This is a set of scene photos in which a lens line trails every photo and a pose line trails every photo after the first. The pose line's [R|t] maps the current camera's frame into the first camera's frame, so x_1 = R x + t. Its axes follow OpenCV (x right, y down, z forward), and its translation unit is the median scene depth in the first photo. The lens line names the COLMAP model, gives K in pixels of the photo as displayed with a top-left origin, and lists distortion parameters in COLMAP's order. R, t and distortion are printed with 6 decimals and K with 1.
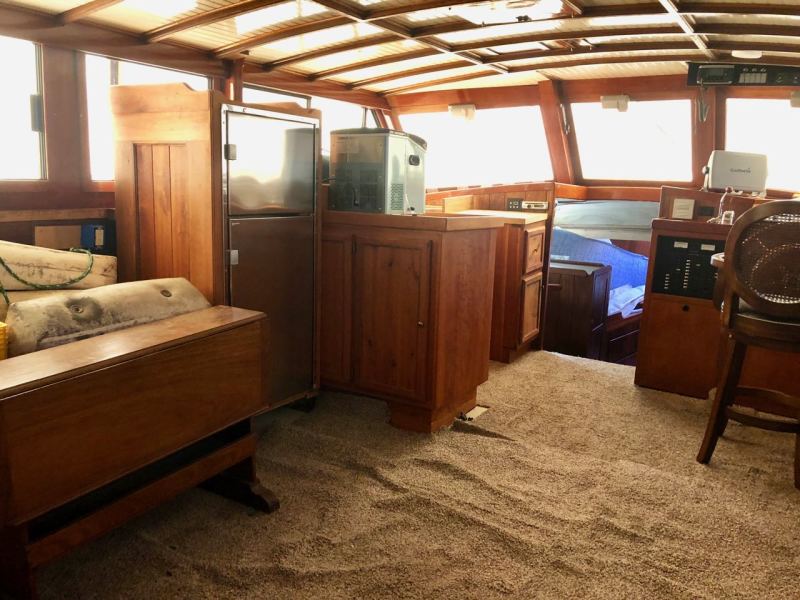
lens RADIAL K [[653.9, 0, 400.0], [0, 653.9, 300.0], [0, 0, 1]] dist [0.013655, -0.000509]
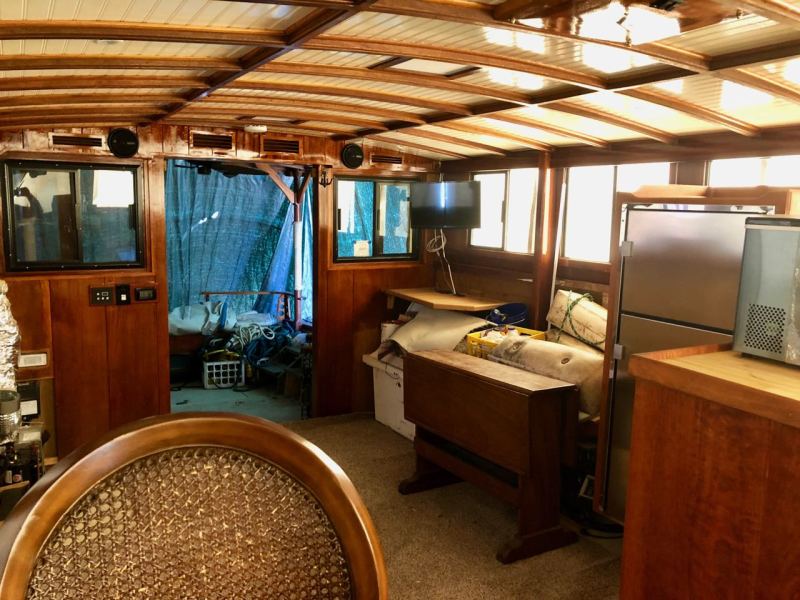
lens RADIAL K [[653.9, 0, 400.0], [0, 653.9, 300.0], [0, 0, 1]] dist [0.013655, -0.000509]
pose [[-0.473411, 0.080631, -0.877144, 0.611888], [-0.202757, 0.959086, 0.197595, -0.214541], [0.857188, 0.271391, -0.437693, 0.898269]]
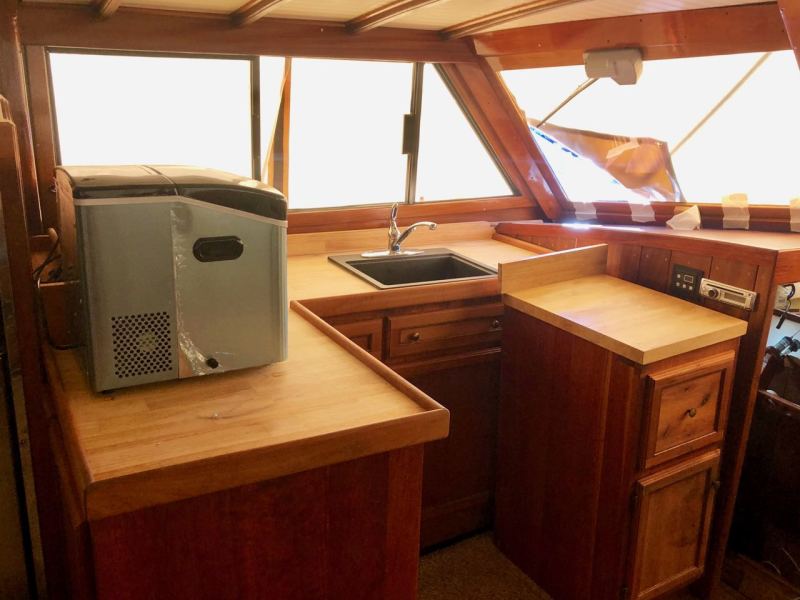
lens RADIAL K [[735.0, 0, 398.9], [0, 735.0, 295.6], [0, 0, 1]] dist [0.011707, 0.004933]
pose [[0.881140, 0.132710, -0.453850, 0.310617], [-0.090715, 0.989423, 0.113194, -0.234738], [0.464071, -0.058568, 0.883859, 0.624119]]
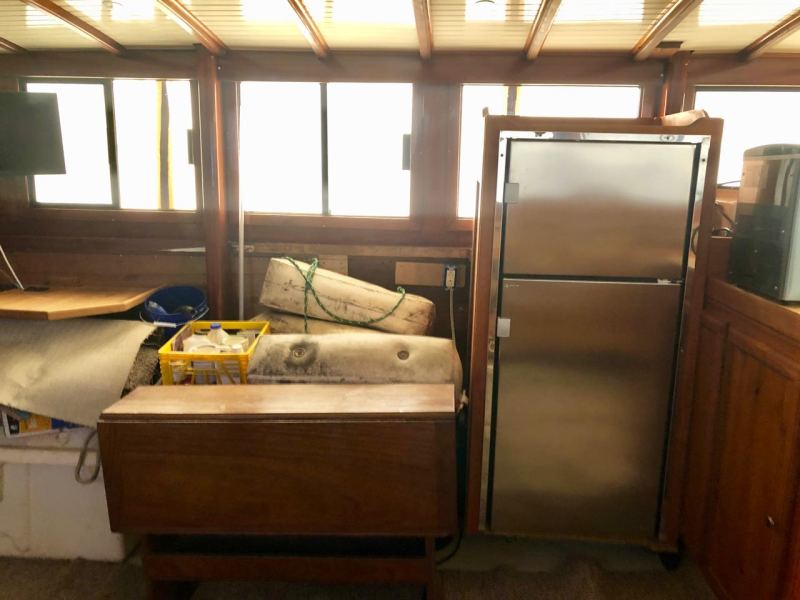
lens RADIAL K [[653.2, 0, 401.4], [0, 653.2, 293.5], [0, 0, 1]] dist [0.033554, -0.007598]
pose [[0.465123, 0.147611, -0.872852, 0.281603], [-0.167794, 0.982826, 0.076795, -0.113723], [0.869198, 0.110740, 0.481904, 0.413443]]
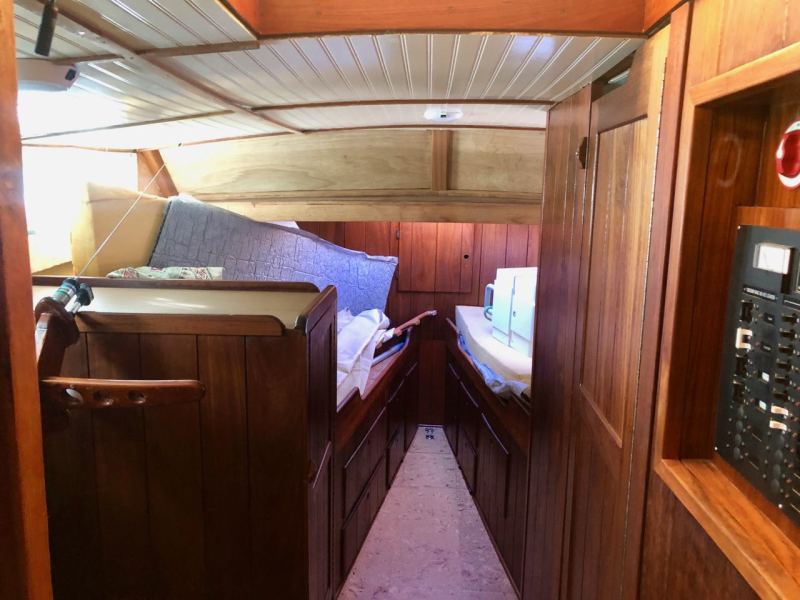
lens RADIAL K [[653.9, 0, 400.0], [0, 653.9, 300.0], [0, 0, 1]] dist [0.013655, -0.000509]
pose [[0.871989, -0.112264, 0.476479, 0.308377], [0.107436, 0.993506, 0.037466, -0.095587], [-0.477591, 0.018521, 0.878387, 1.153950]]
